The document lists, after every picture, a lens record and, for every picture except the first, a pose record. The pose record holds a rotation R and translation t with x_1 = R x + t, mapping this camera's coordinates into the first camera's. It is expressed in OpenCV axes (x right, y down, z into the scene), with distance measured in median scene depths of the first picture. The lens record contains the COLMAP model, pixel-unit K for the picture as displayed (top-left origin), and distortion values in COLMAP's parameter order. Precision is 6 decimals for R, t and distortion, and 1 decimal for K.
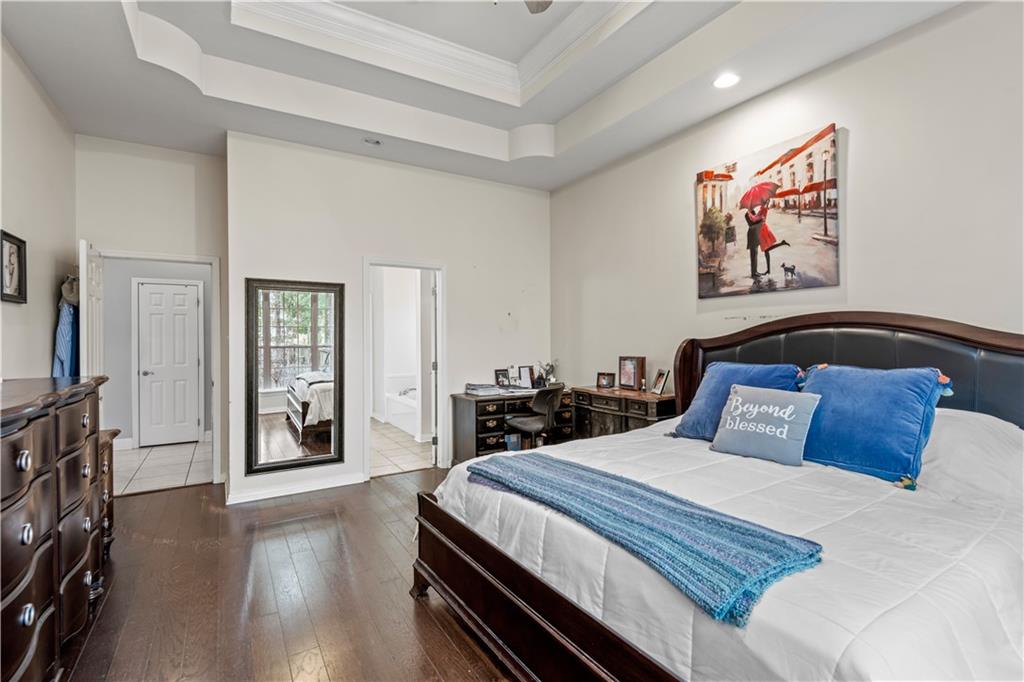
lens RADIAL K [[473.8, 0, 508.7], [0, 473.8, 321.9], [0, 0, 1]] dist [0.037718, -0.024676]
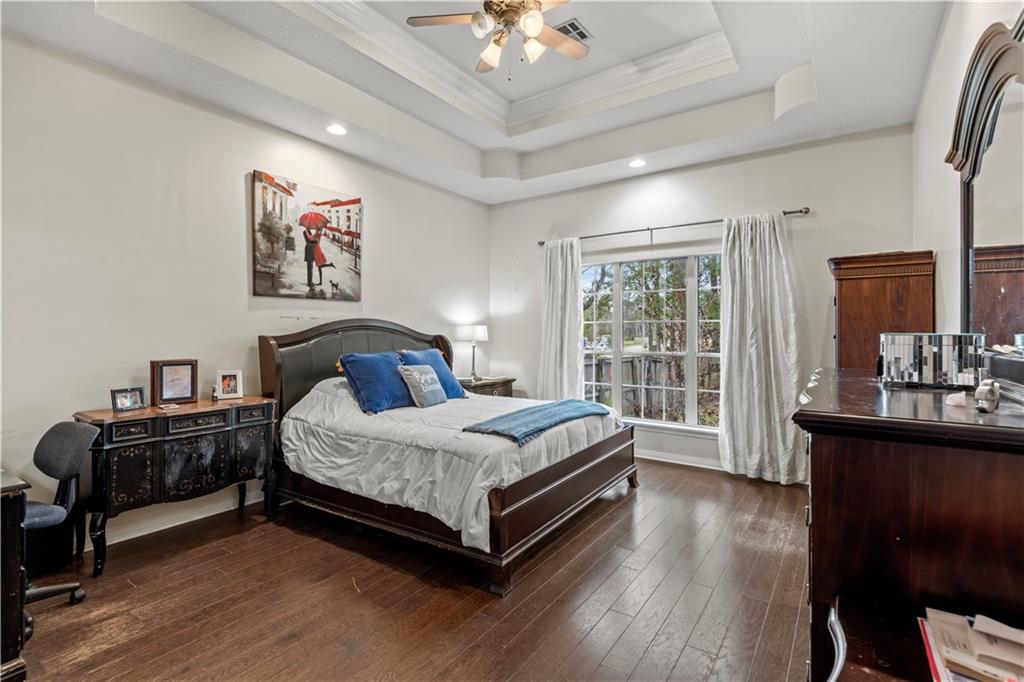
lens RADIAL K [[473.8, 0, 508.7], [0, 473.8, 321.9], [0, 0, 1]] dist [0.037718, -0.024676]
pose [[-0.406564, 0.023649, 0.913316, -0.814194], [-0.031827, 0.998692, -0.040028, 0.033111], [-0.913068, -0.045342, -0.405279, 1.021324]]
